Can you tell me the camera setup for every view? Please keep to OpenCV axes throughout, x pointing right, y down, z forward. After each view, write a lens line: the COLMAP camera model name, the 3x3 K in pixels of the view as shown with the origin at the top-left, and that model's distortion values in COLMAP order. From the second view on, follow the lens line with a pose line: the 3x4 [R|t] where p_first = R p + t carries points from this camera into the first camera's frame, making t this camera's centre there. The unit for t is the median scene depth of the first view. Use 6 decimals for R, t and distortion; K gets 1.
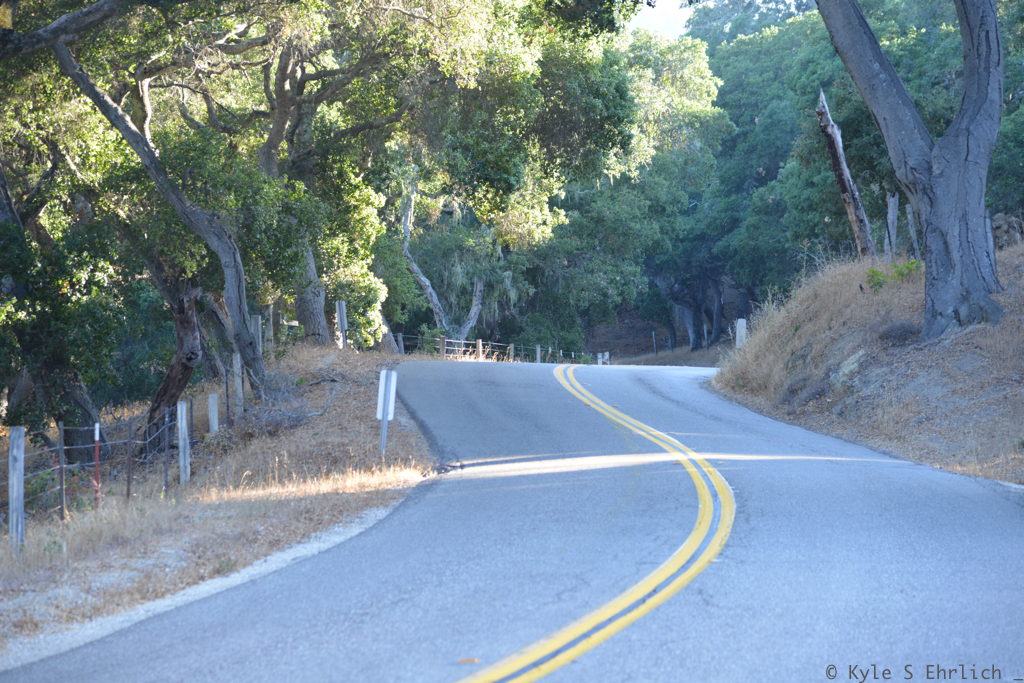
lens RADIAL K [[3463.1, 0, 512.0], [0, 3463.1, 341.5], [0, 0, 1]] dist [0.130988, 0.673828]
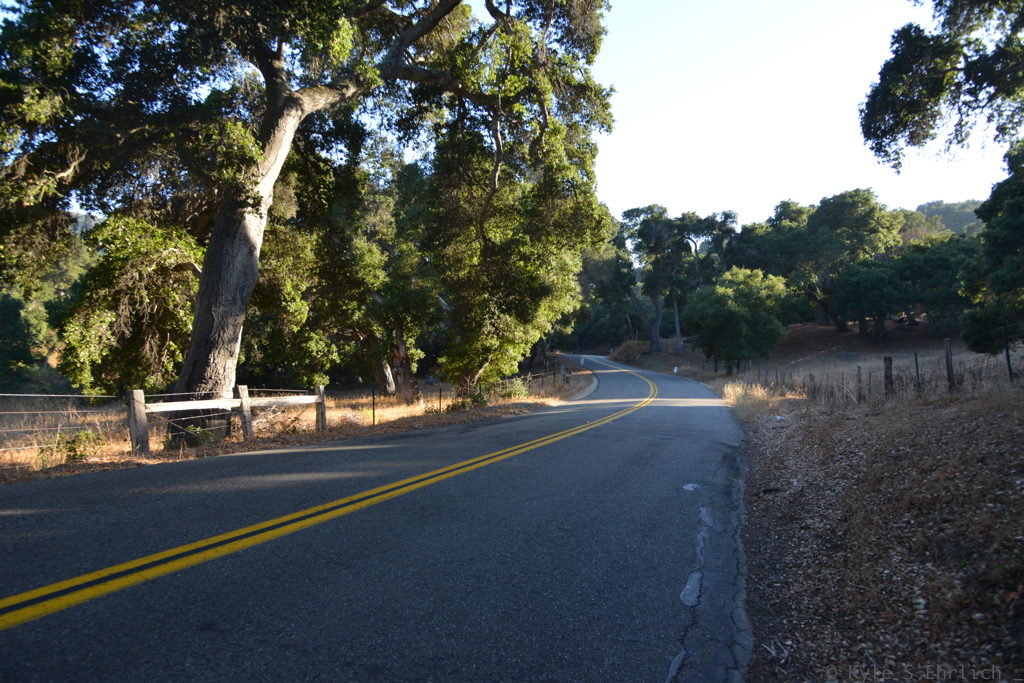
lens RADIAL K [[699.7, 0, 512.0], [0, 699.7, 341.5], [0, 0, 1]] dist [-0.033757, 0.001620]
pose [[0.999497, 0.028221, -0.014468, -0.116164], [-0.028319, 0.999577, -0.006582, -0.007676], [0.014276, 0.006988, 0.999874, -0.319726]]
